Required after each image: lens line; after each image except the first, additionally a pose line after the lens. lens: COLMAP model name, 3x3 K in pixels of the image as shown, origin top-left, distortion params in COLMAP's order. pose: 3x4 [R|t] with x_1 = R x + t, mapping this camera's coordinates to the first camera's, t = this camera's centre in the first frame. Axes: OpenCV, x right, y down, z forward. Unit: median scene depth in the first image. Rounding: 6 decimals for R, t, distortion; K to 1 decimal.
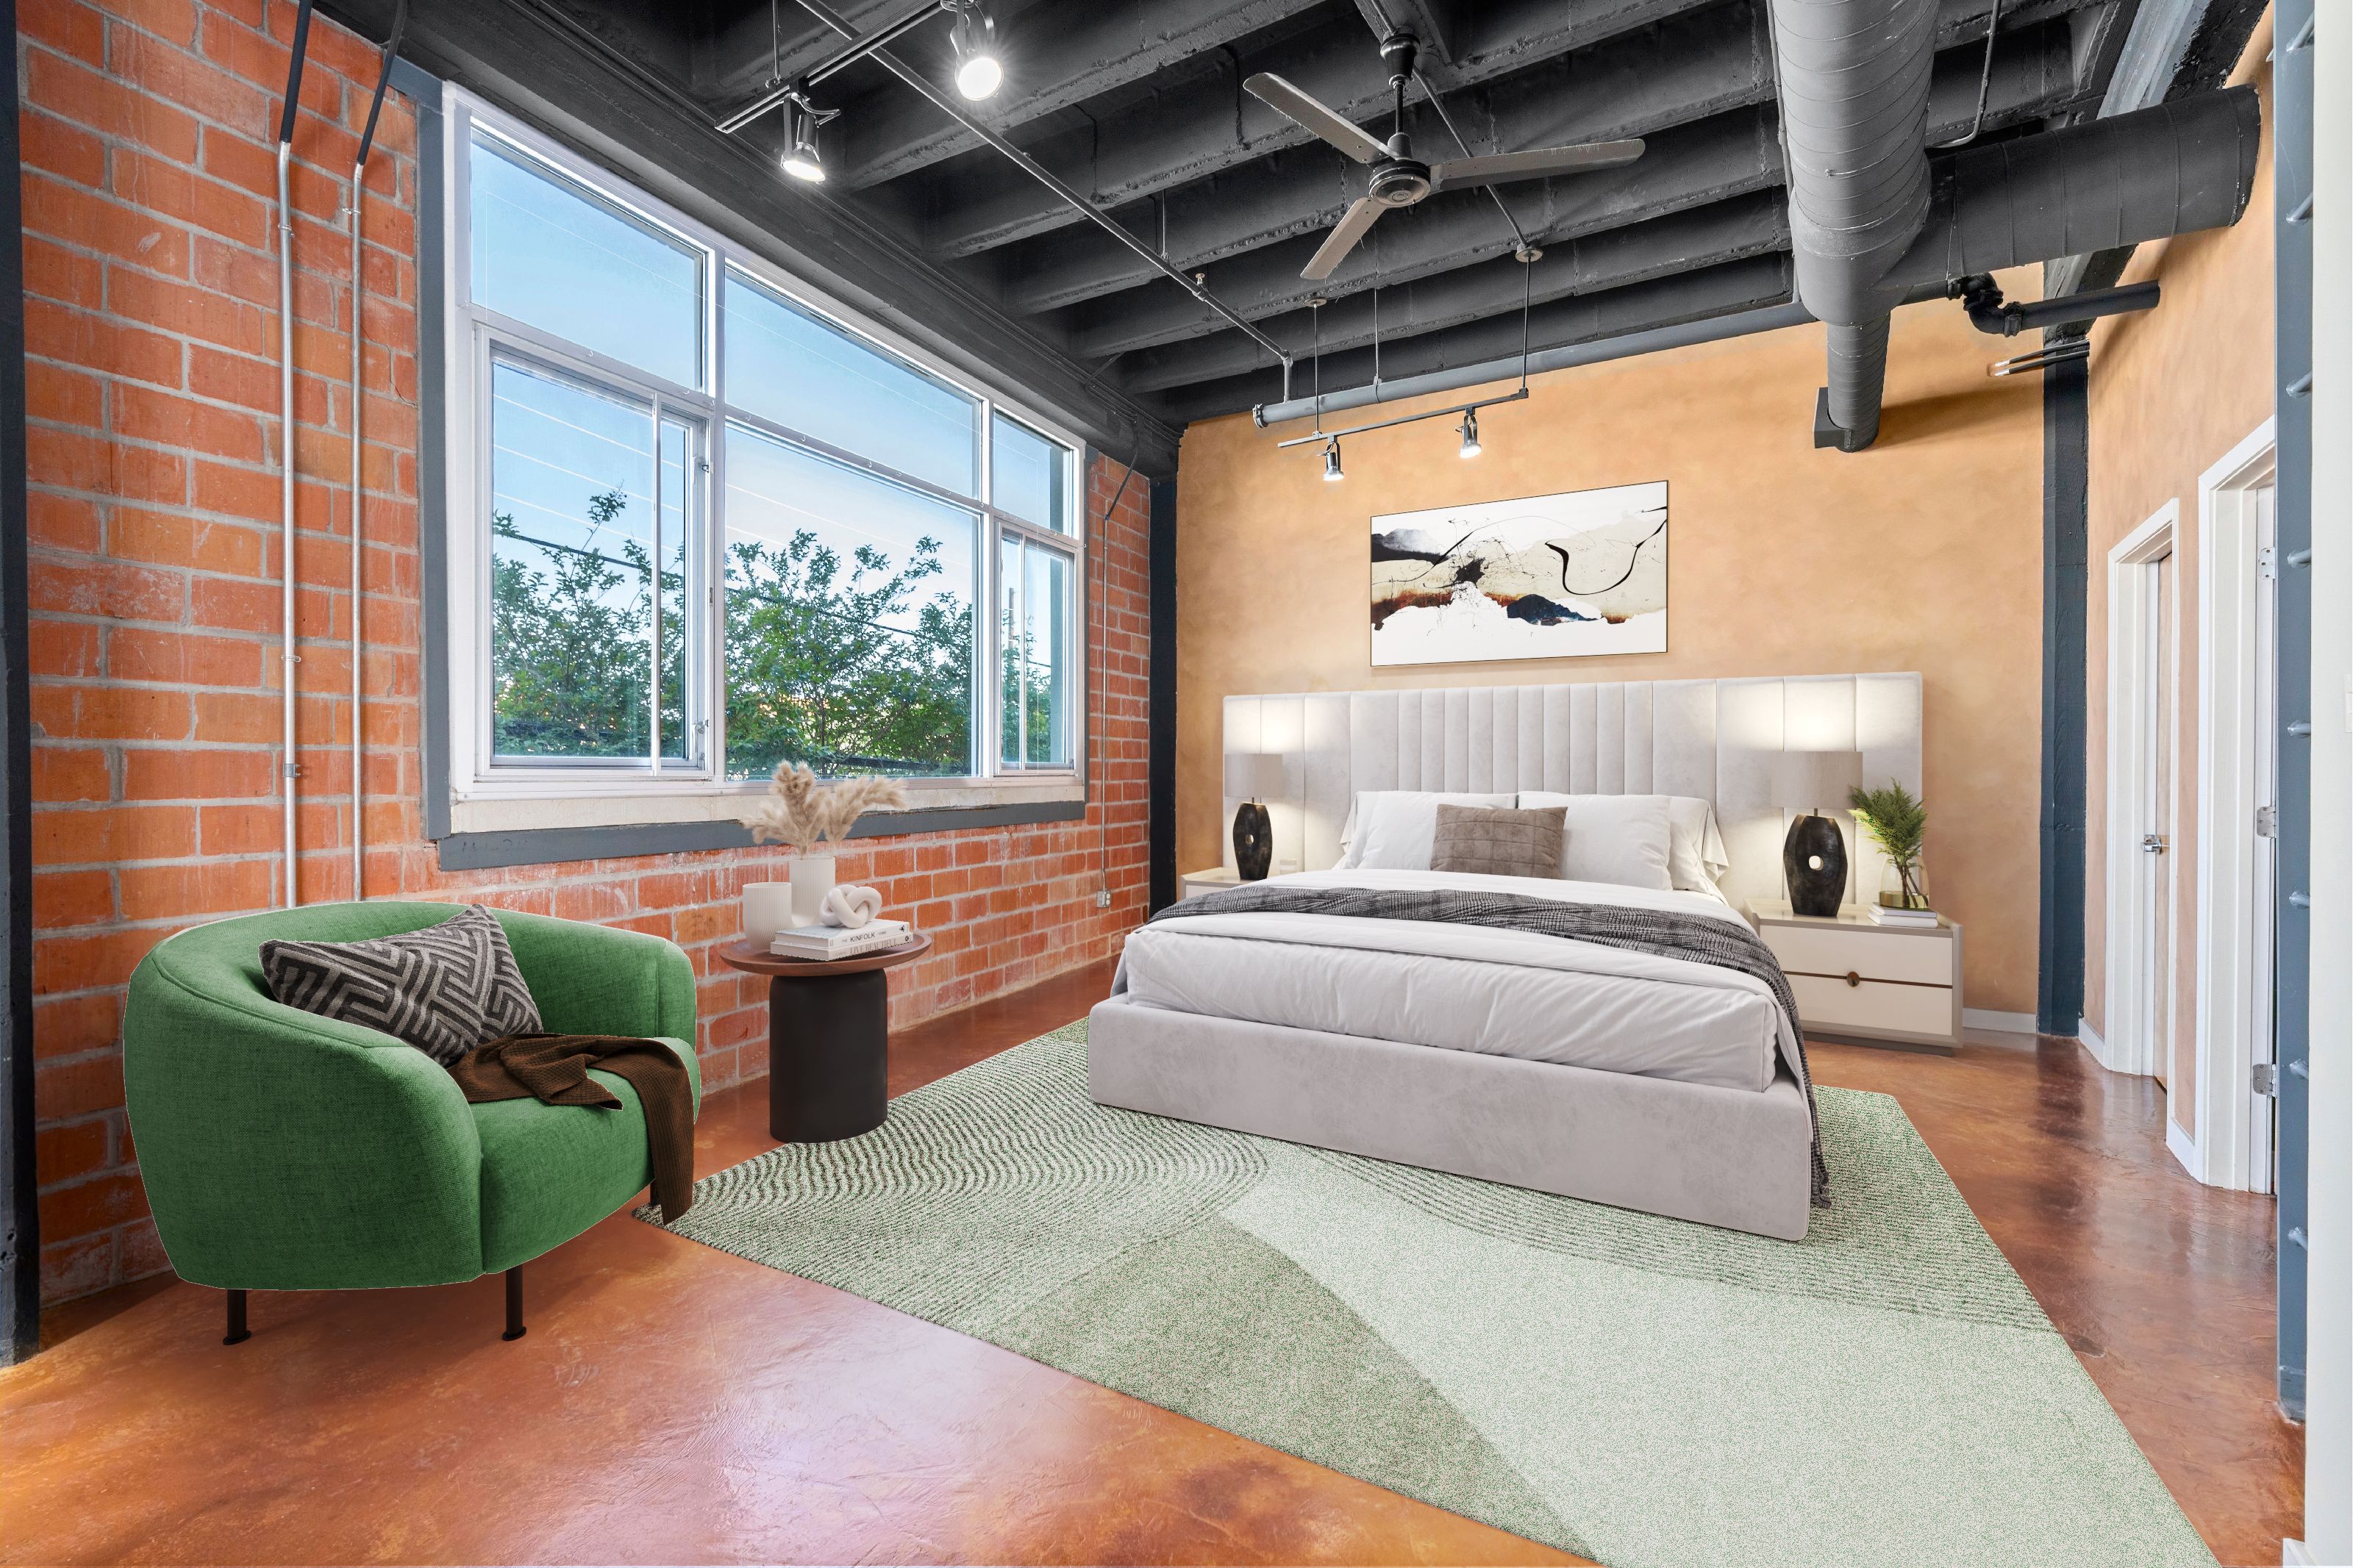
lens RADIAL K [[1088.1, 0, 1208.1], [0, 1088.1, 776.1], [0, 0, 1]] dist [0.001321, 0.000636]
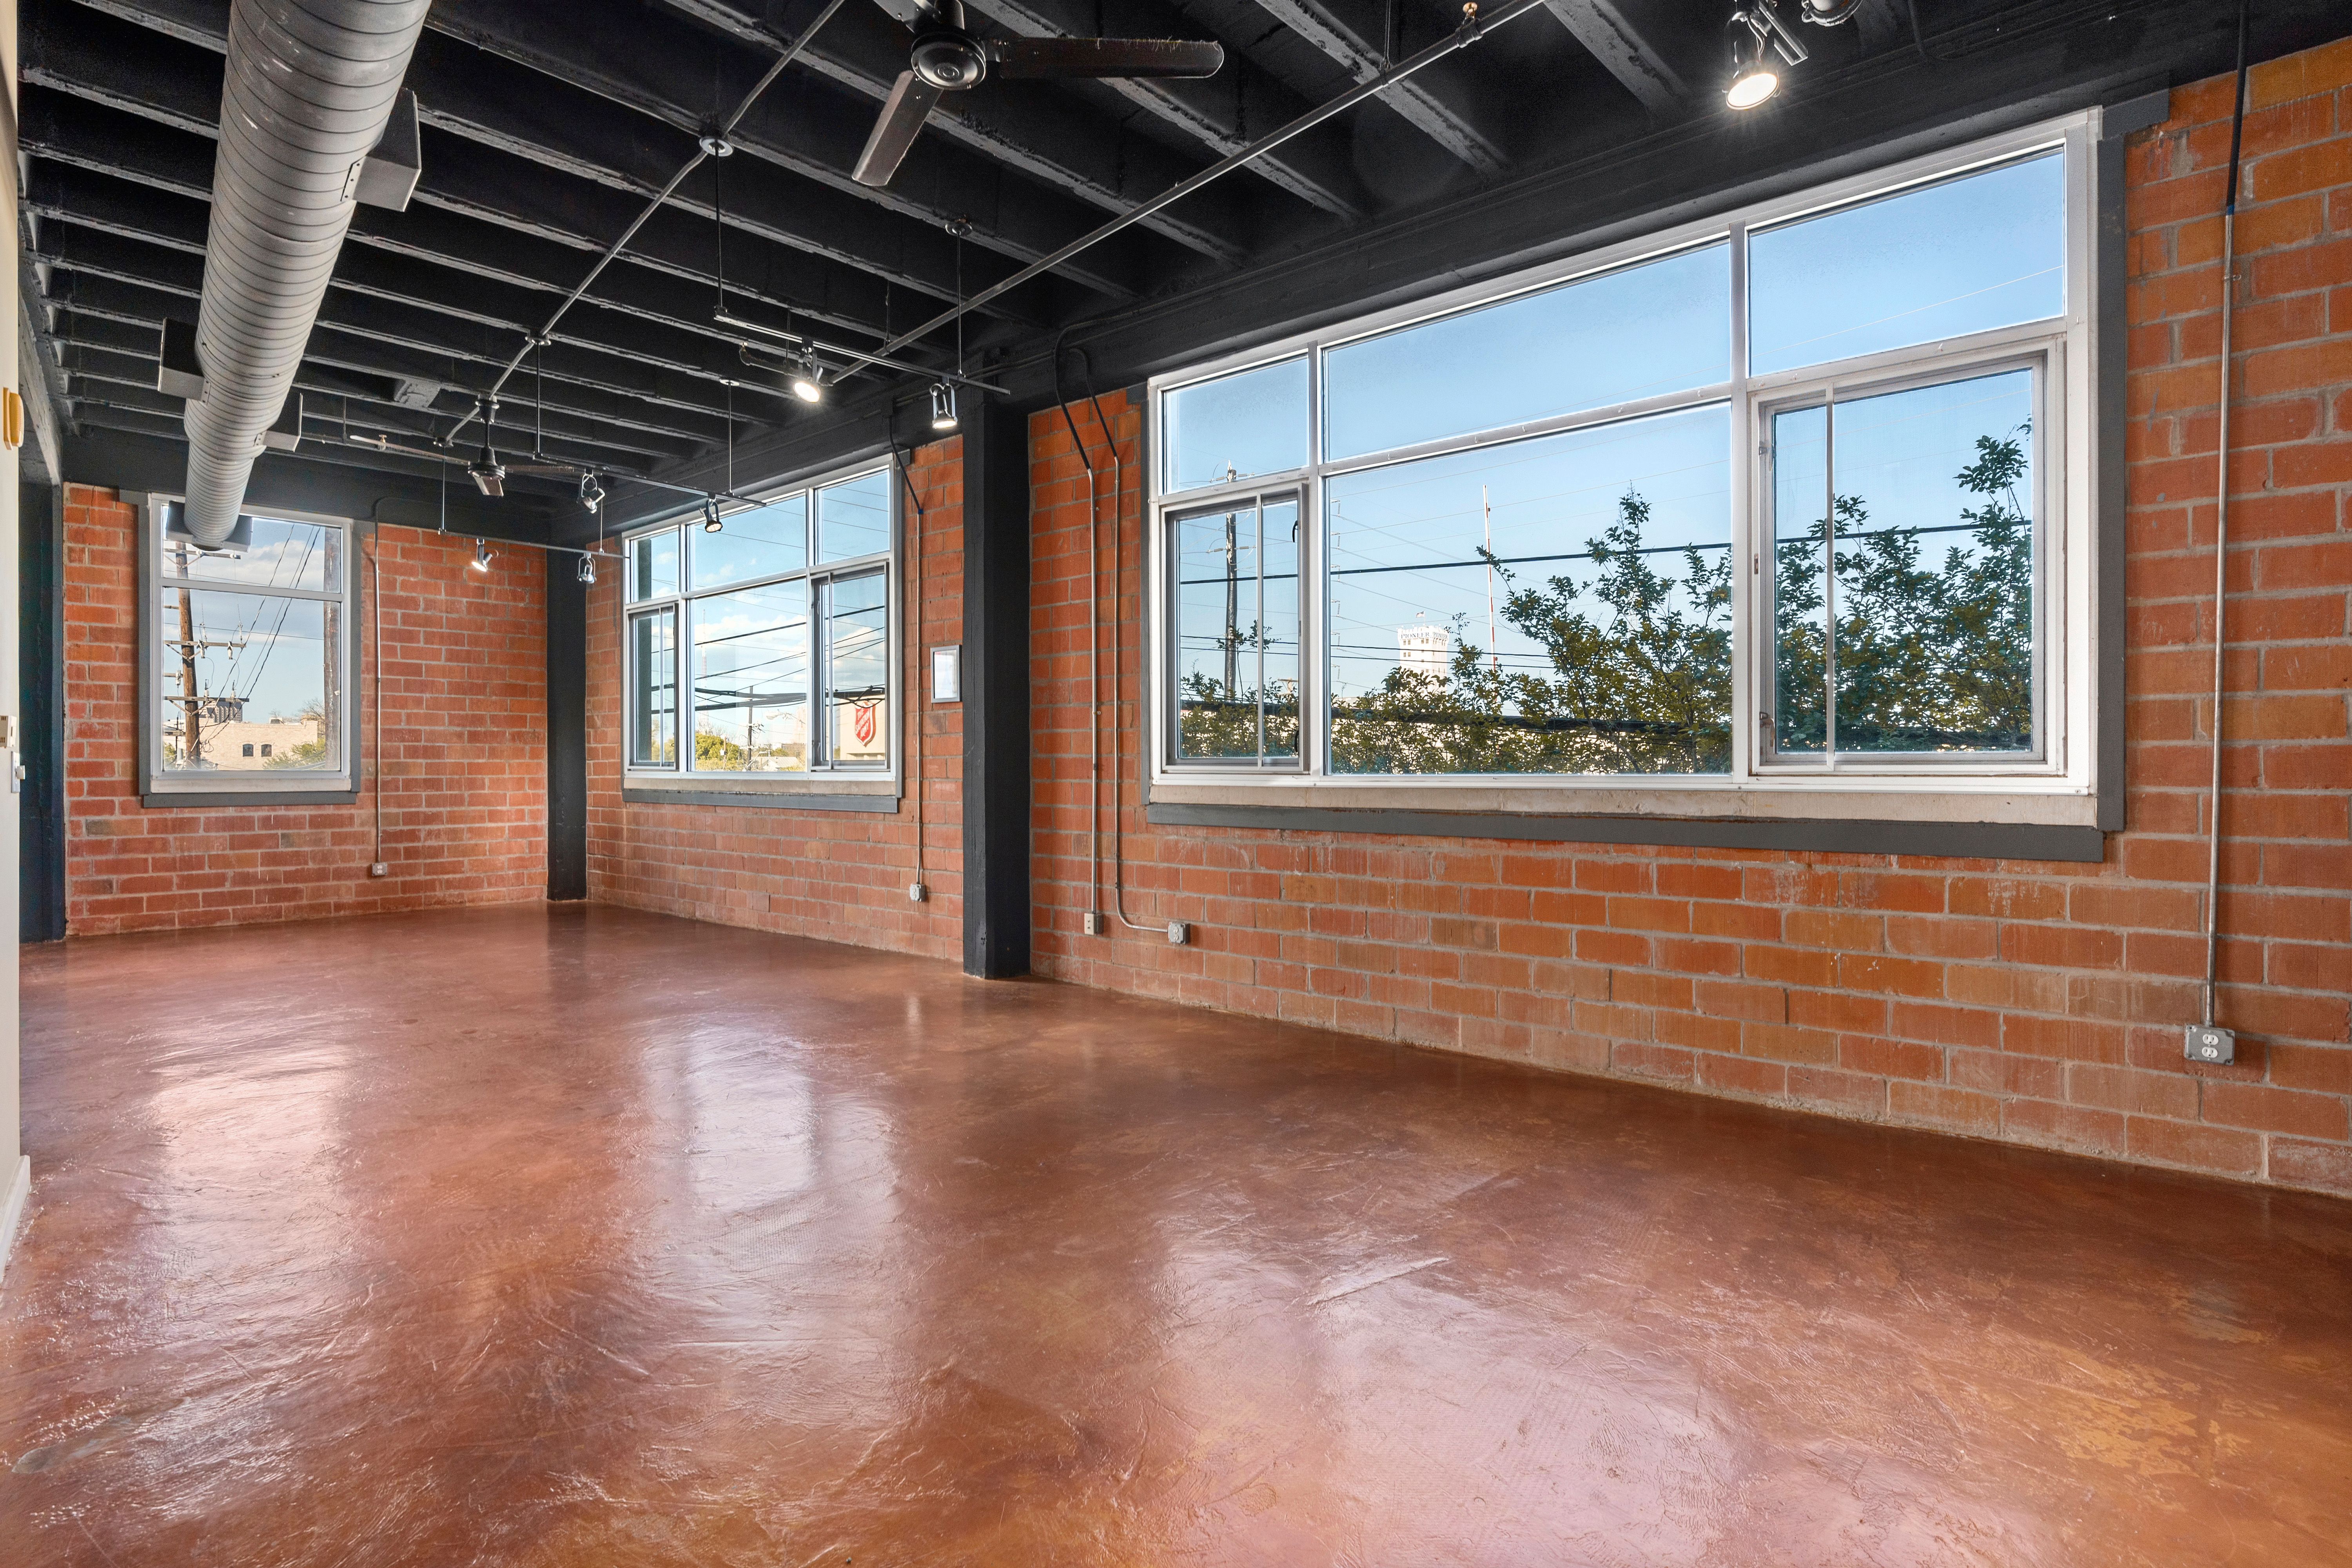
lens RADIAL K [[1069.2, 0, 1175.2], [0, 1069.2, 769.1], [0, 0, 1]] dist [-0.002923, -0.000048]
pose [[-0.253229, 0.005523, -0.967390, 1.013510], [-0.002510, 0.999977, 0.006366, -0.013264], [0.967403, 0.004041, -0.253210, 1.534704]]
